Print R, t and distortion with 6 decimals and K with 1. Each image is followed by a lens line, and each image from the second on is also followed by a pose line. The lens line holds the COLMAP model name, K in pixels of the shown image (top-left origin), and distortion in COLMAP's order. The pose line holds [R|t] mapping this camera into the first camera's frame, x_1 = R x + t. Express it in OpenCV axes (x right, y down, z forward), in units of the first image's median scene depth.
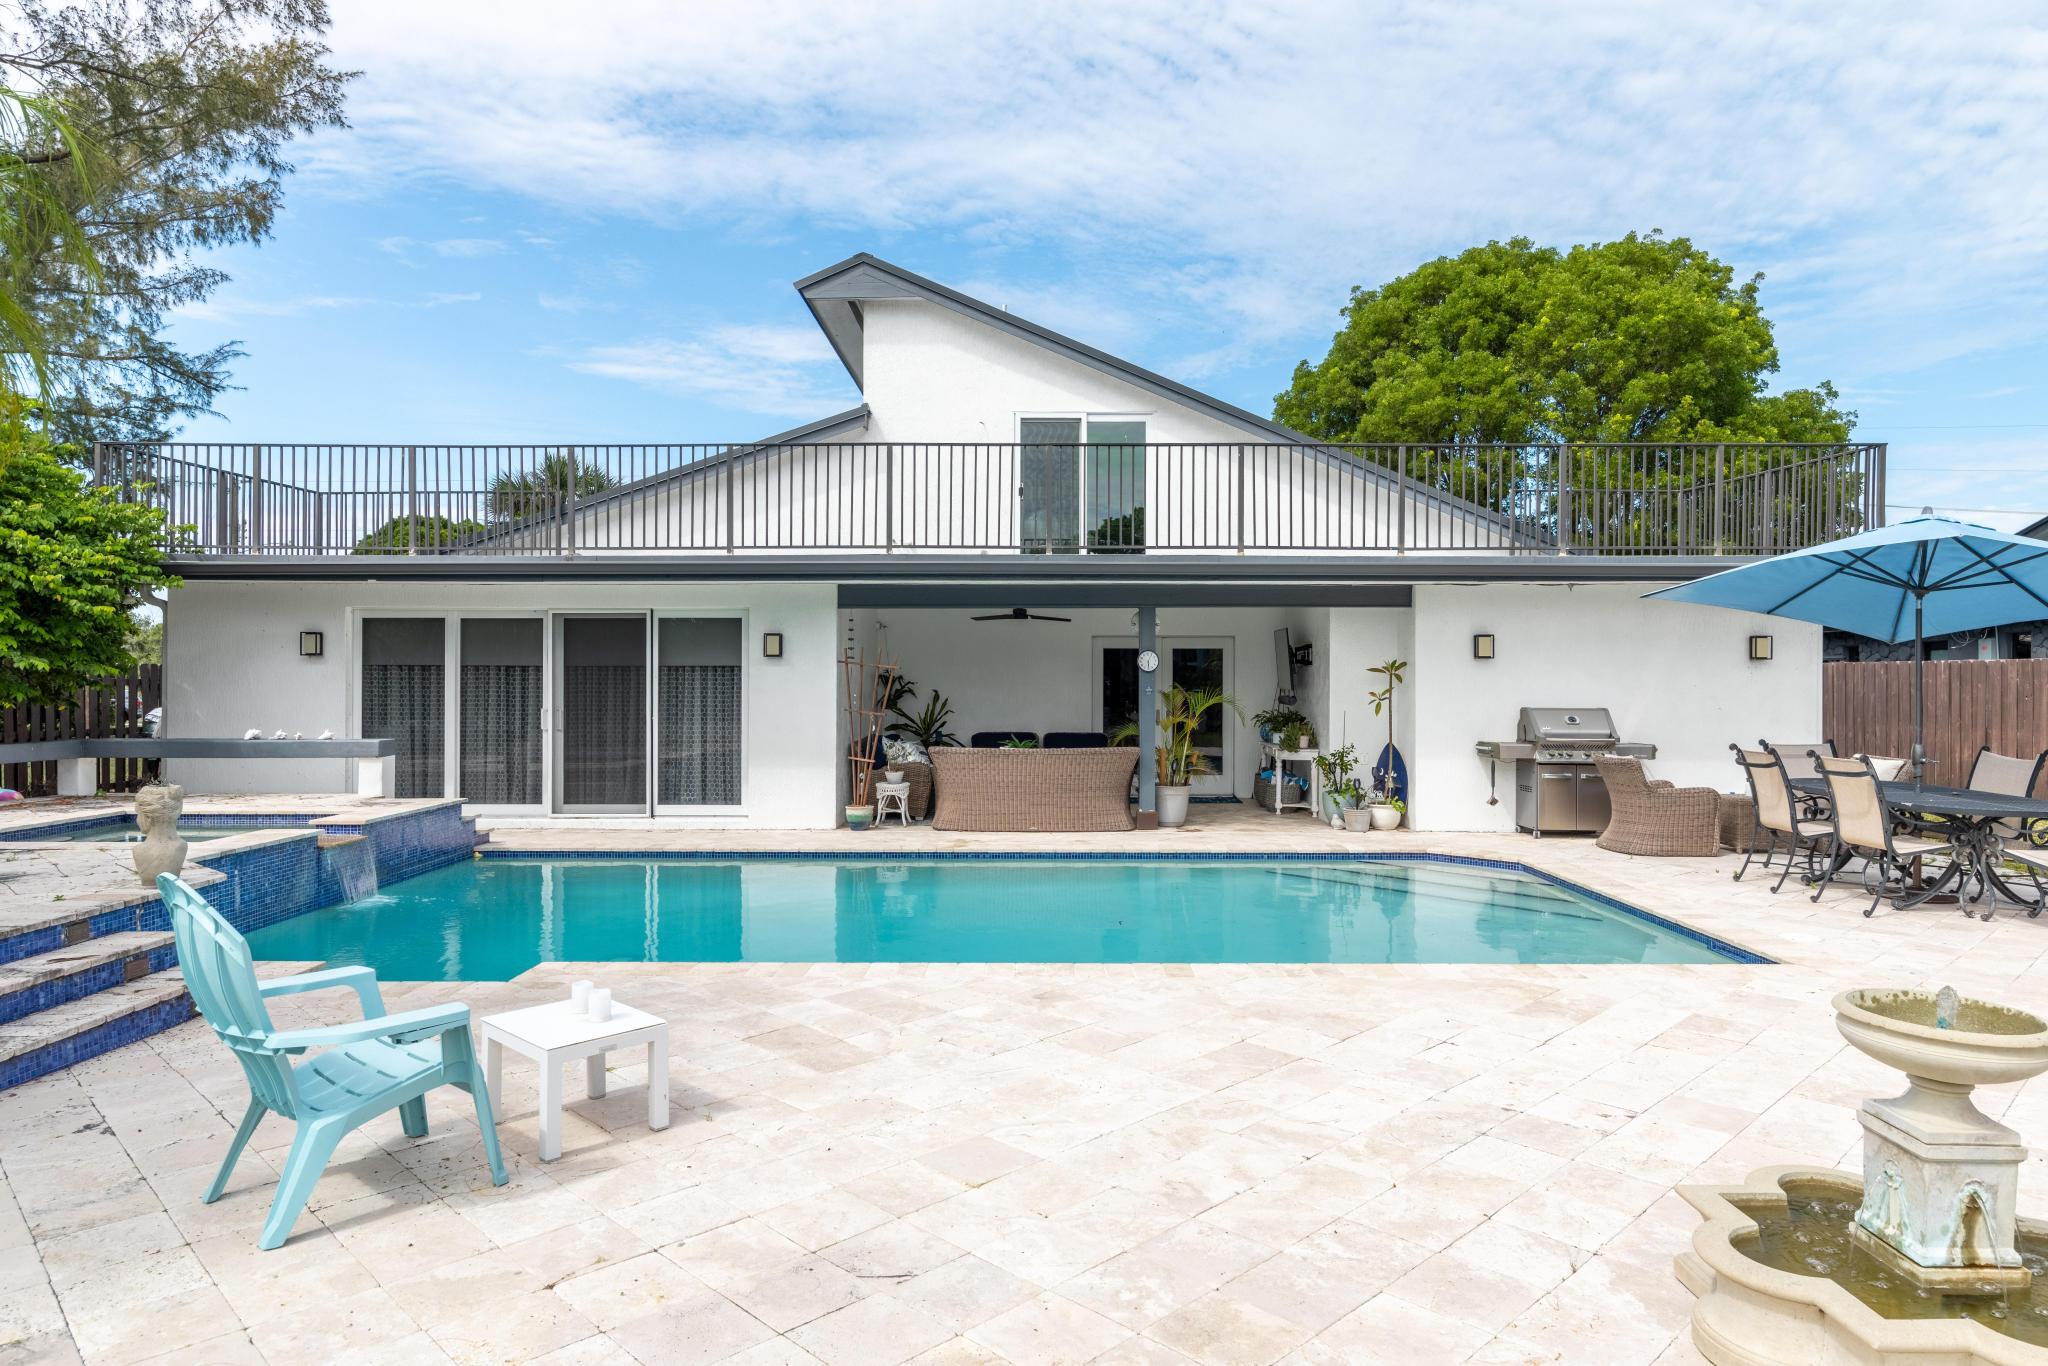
lens RADIAL K [[1268.3, 0, 1019.6], [0, 1268.3, 680.2], [0, 0, 1]] dist [-0.001506, -0.009742]
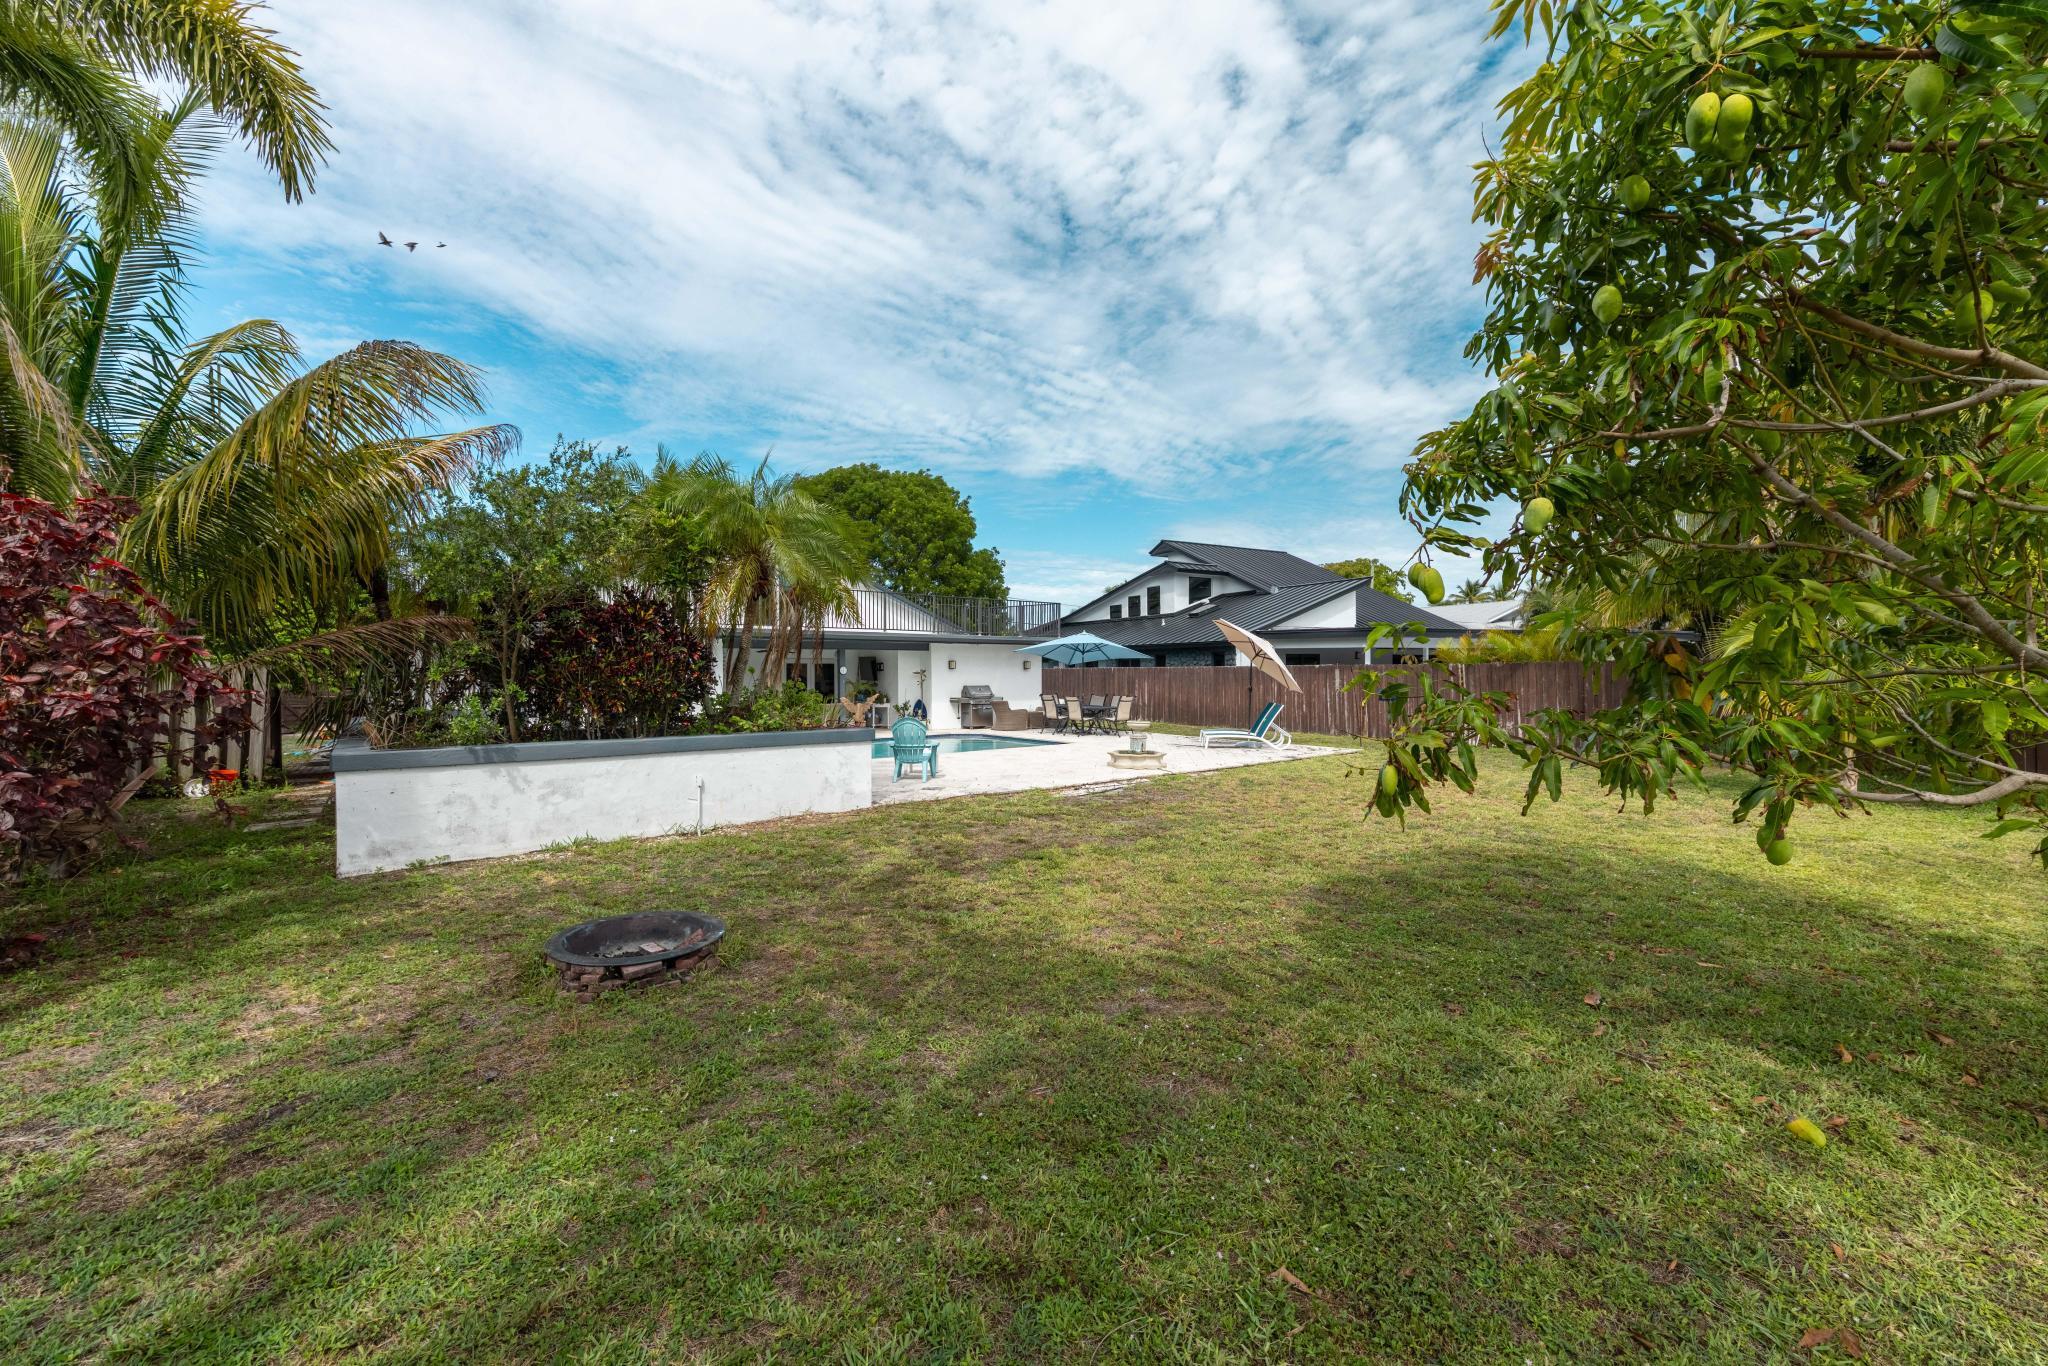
lens RADIAL K [[810.1, 0, 1023.5], [0, 810.1, 679.3], [0, 0, 1]] dist [-0.001938, 0.000983]
pose [[0.783445, -0.009369, 0.621390, -0.580976], [0.003124, 0.999933, 0.011137, -0.012206], [-0.621453, -0.006784, 0.783422, -0.489985]]
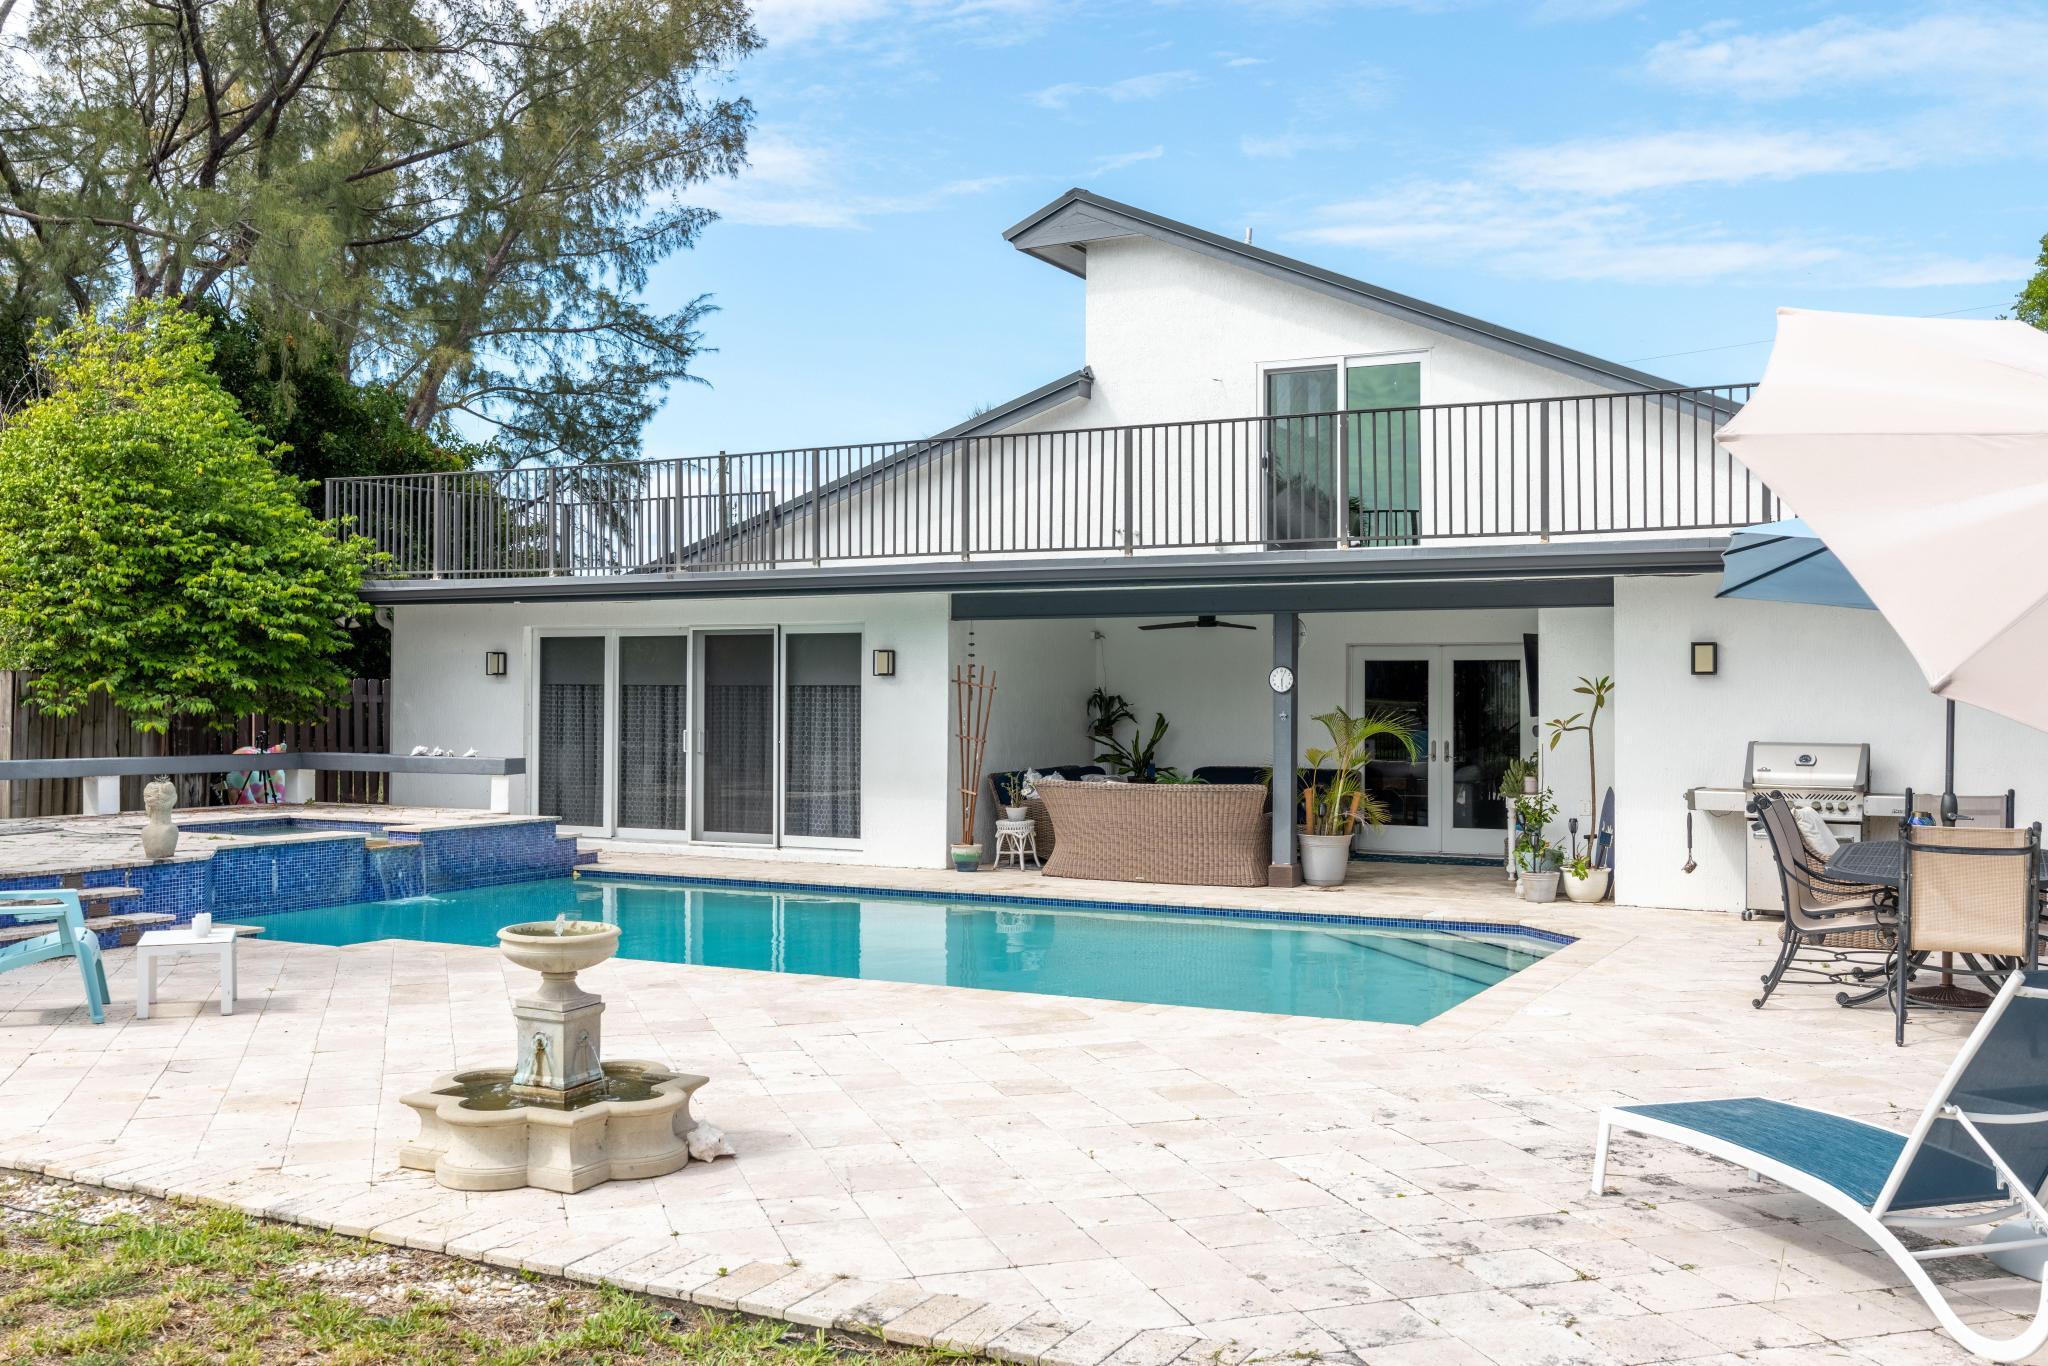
lens RADIAL K [[1989.2, 0, 1021.2], [0, 1989.2, 668.7], [0, 0, 1]] dist [-0.045758, 0.000000]
pose [[0.883335, -0.004141, -0.468725, 0.490503], [-0.002505, 0.999905, -0.013554, -0.003790], [0.468736, 0.013147, 0.883240, -0.178867]]
